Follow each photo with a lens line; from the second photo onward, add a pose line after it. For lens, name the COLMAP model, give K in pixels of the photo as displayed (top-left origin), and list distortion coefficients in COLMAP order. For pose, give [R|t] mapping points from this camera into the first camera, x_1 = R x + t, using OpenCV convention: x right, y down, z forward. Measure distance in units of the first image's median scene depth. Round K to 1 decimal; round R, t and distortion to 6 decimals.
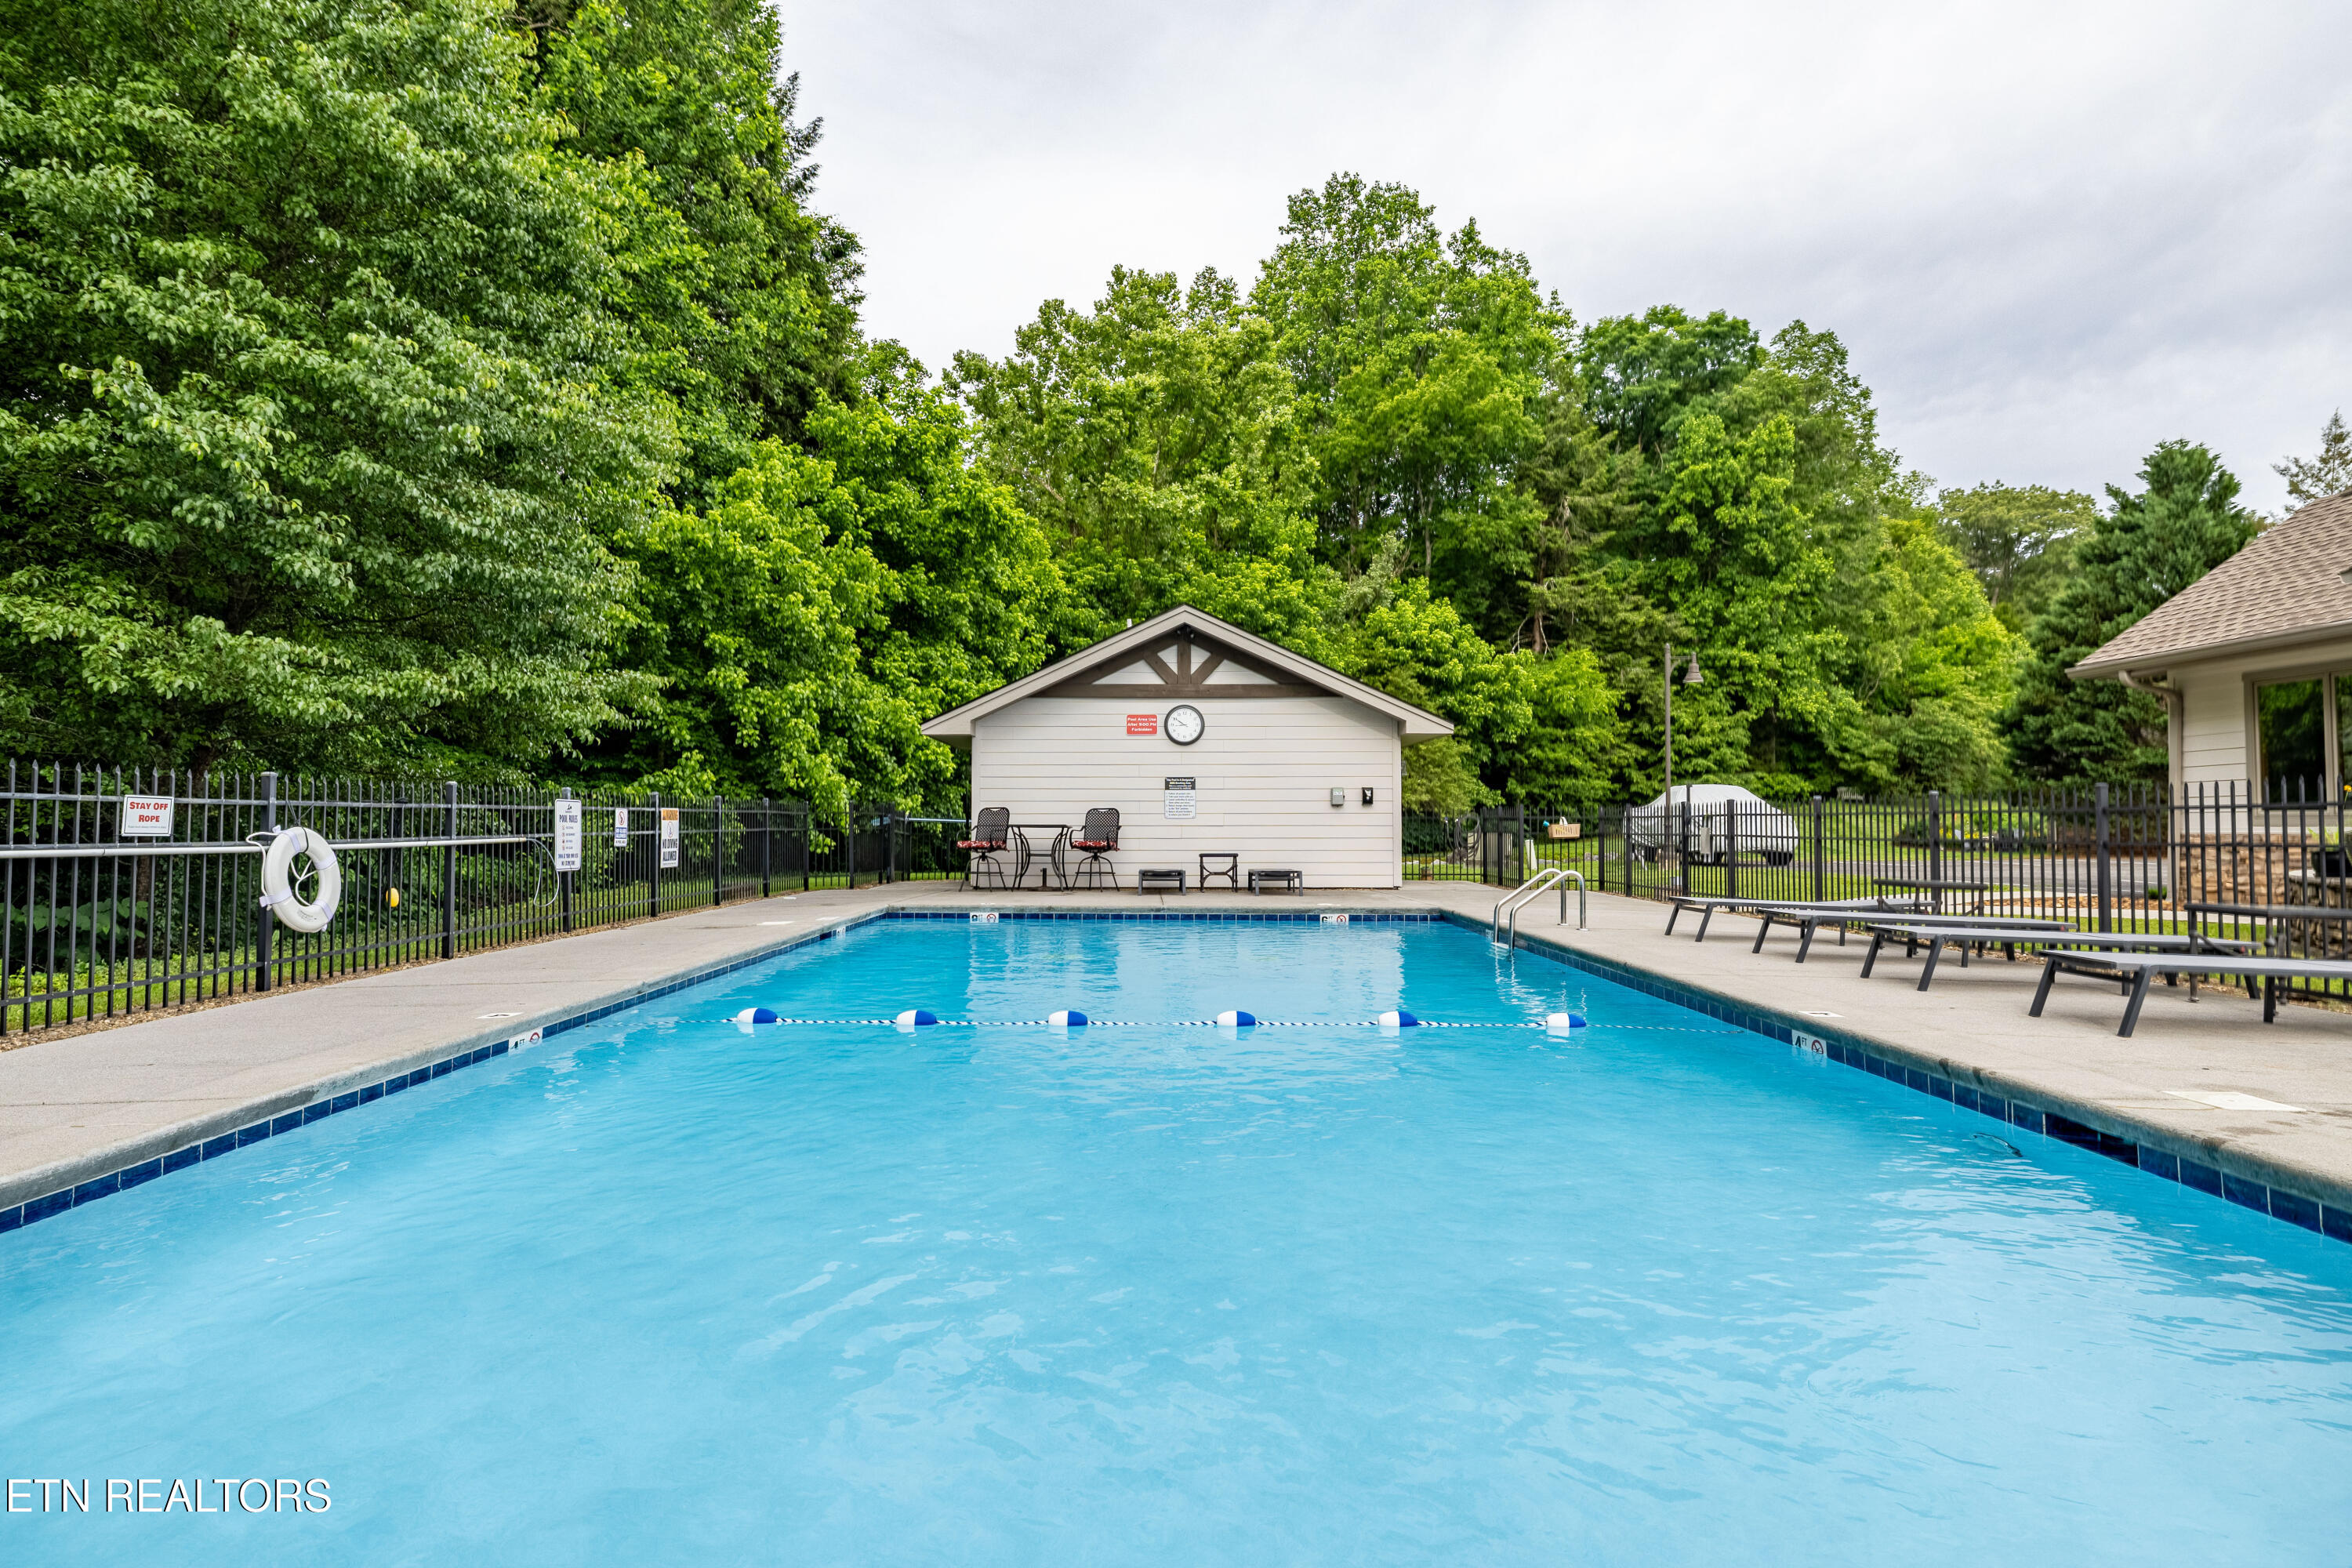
lens RADIAL K [[1243.1, 0, 1178.0], [0, 1243.1, 787.2], [0, 0, 1]] dist [0.003130, 0.000367]
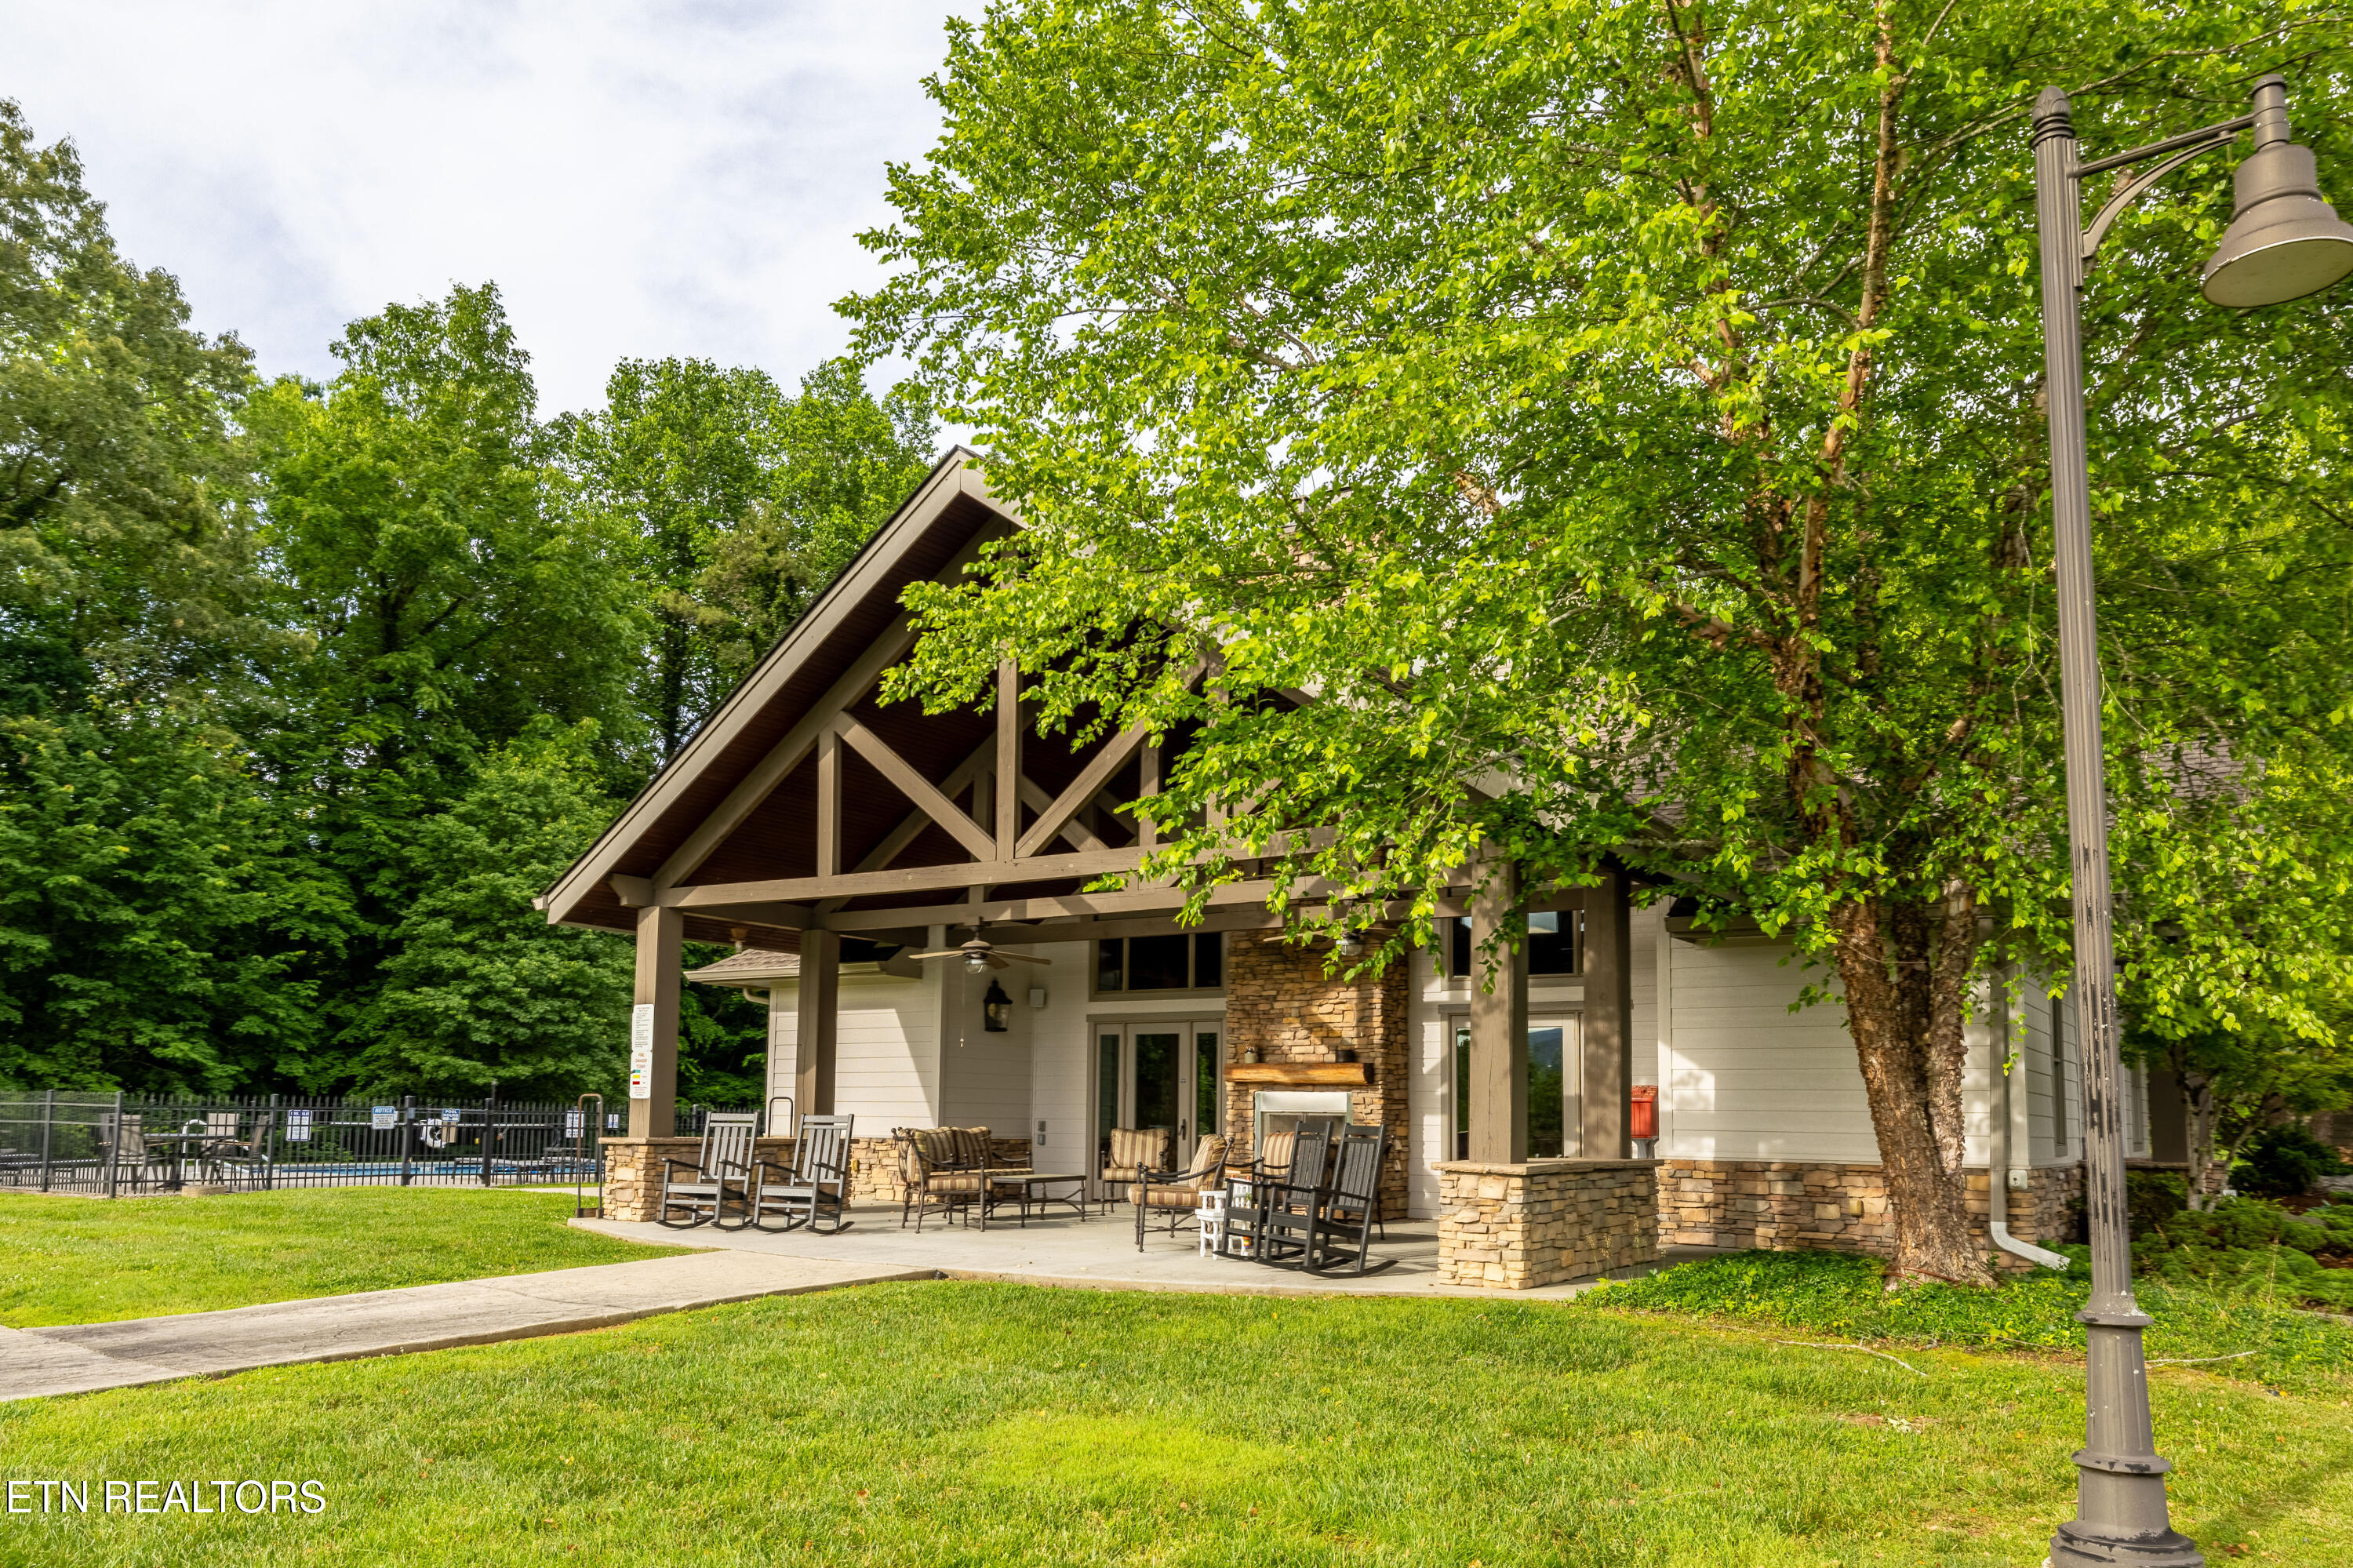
lens RADIAL K [[1620.9, 0, 1185.8], [0, 1620.9, 958.3], [0, 0, 1]] dist [0.007603, 0.001468]
pose [[0.832988, -0.041212, -0.551755, 1.325337], [-0.002748, 0.996902, -0.078610, -0.024396], [0.553285, 0.066997, 0.830294, -0.621563]]
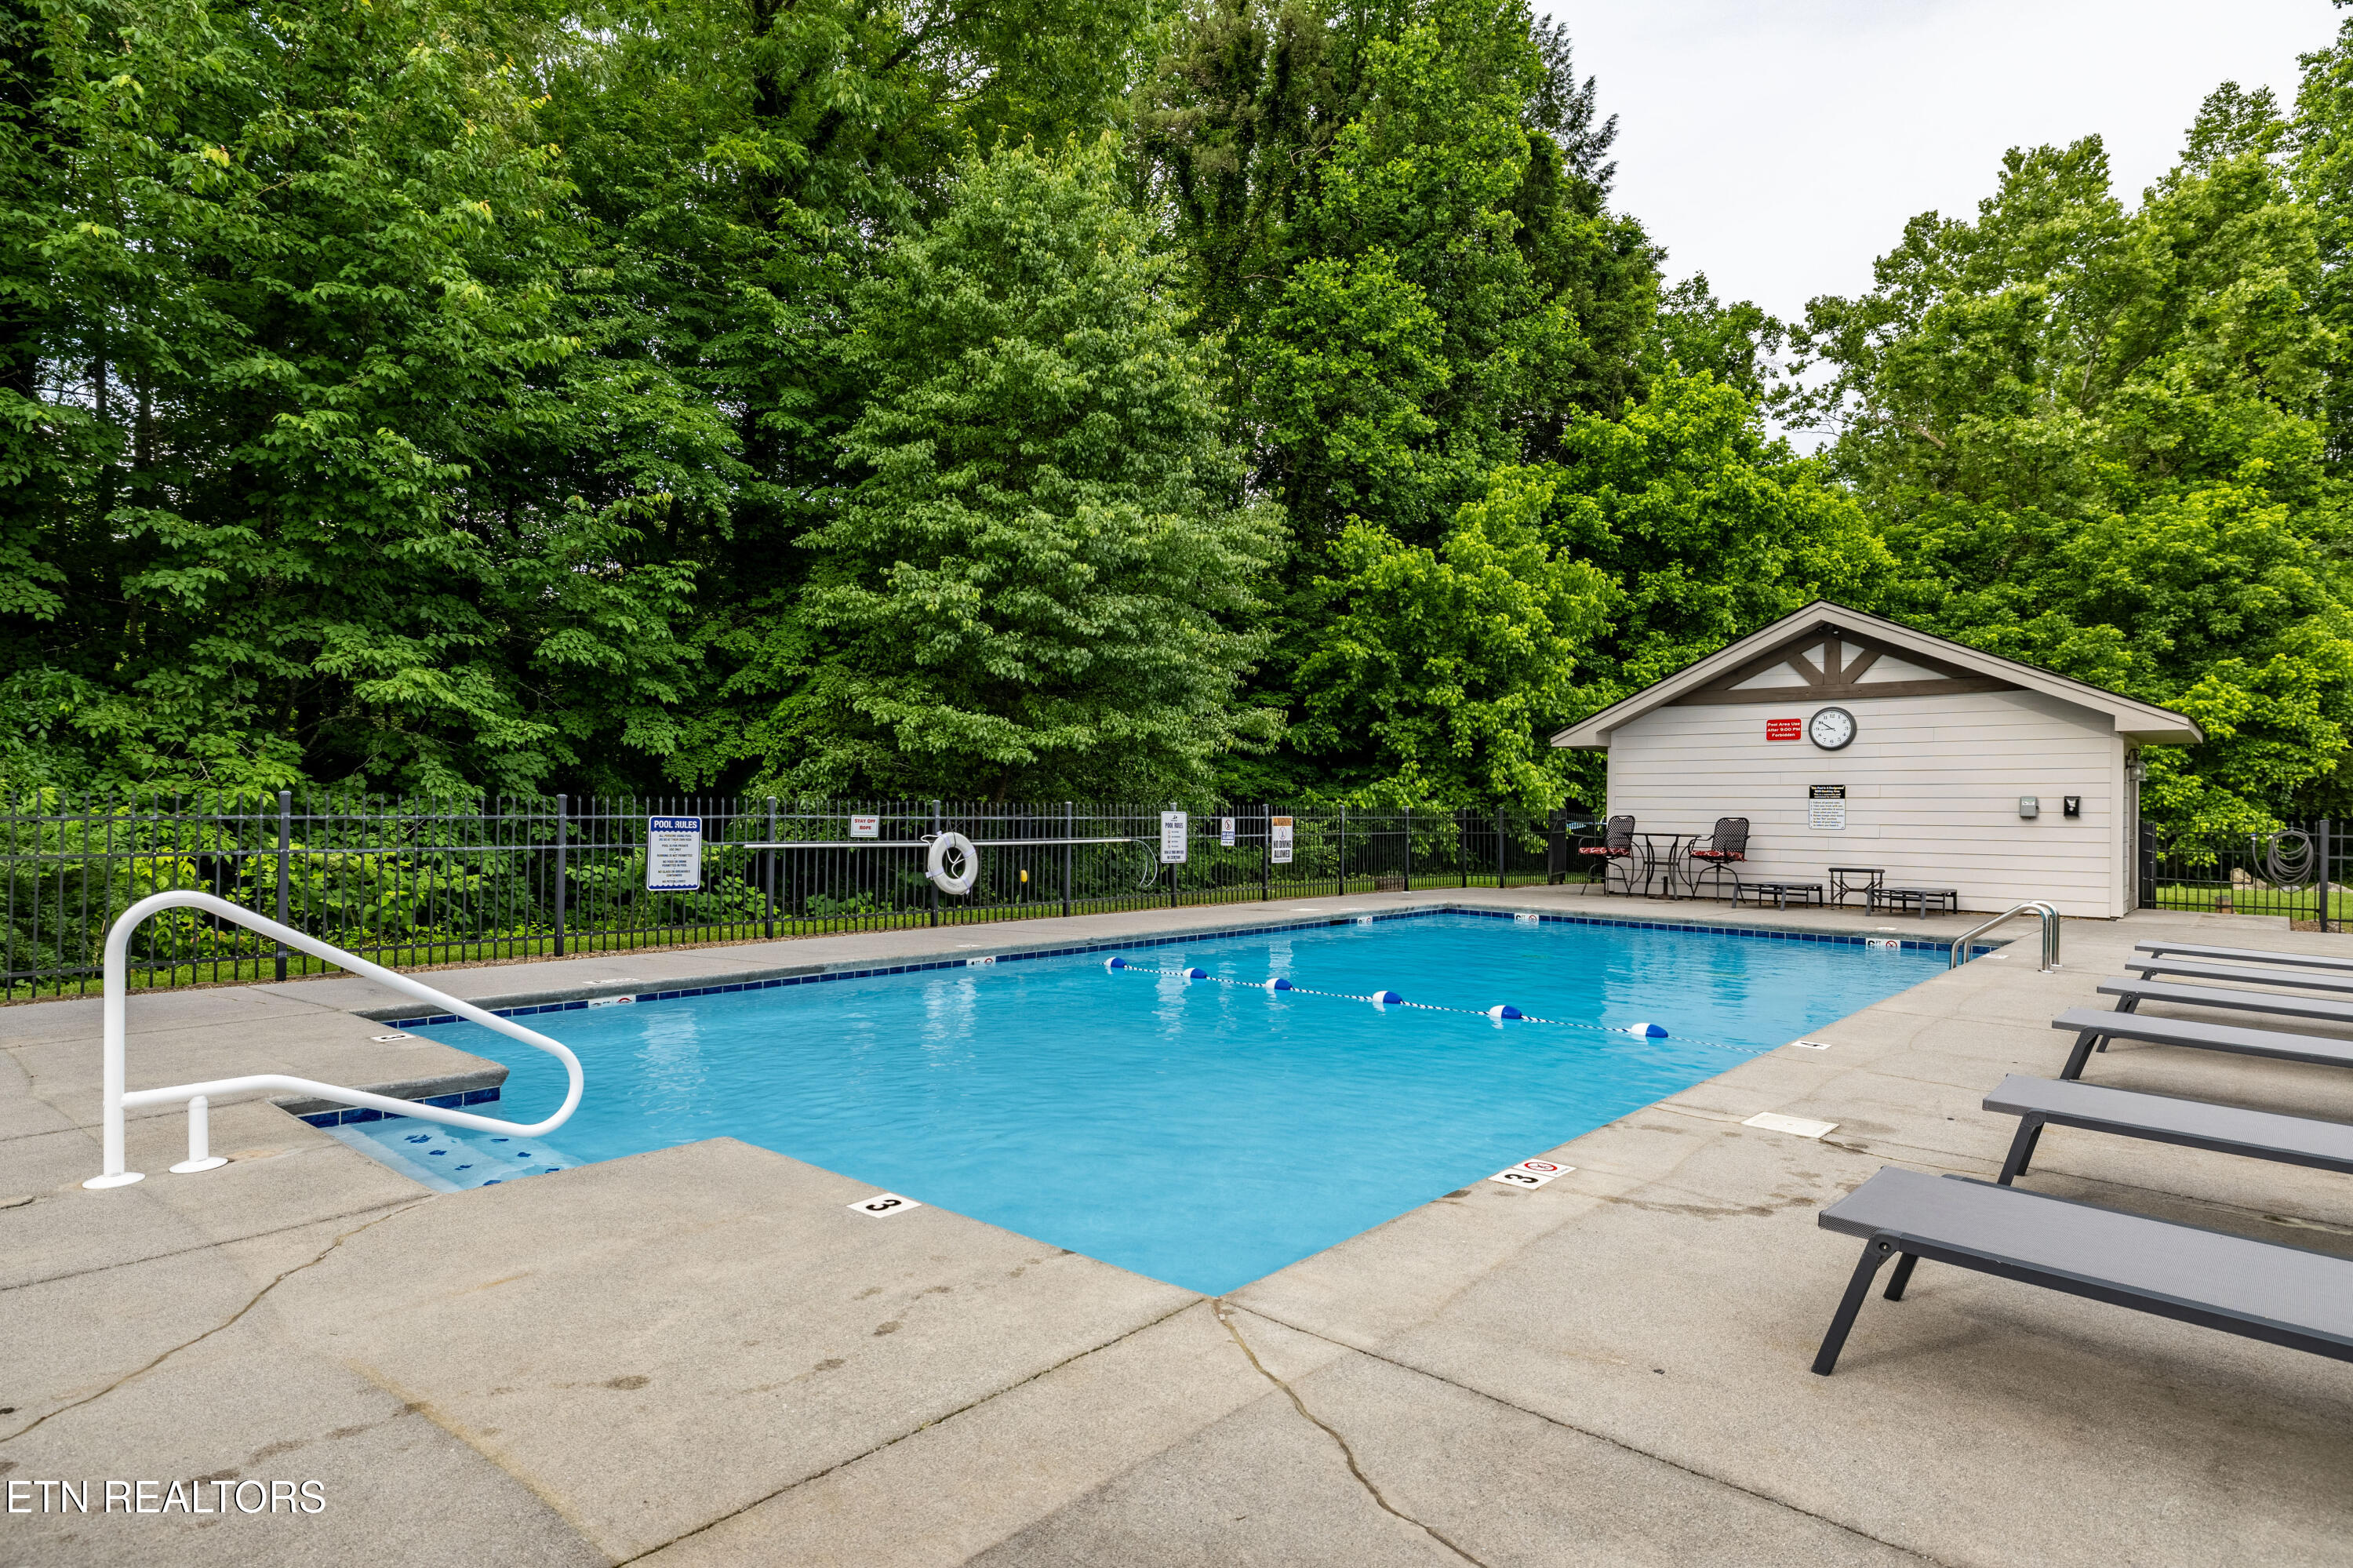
lens RADIAL K [[1293.1, 0, 1174.1], [0, 1293.1, 794.9], [0, 0, 1]] dist [0.016946, -0.001827]
pose [[0.760981, 0.000553, -0.648773, 0.232621], [0.006766, 0.999938, 0.008788, -0.011182], [0.648738, -0.011077, 0.760931, -0.050793]]
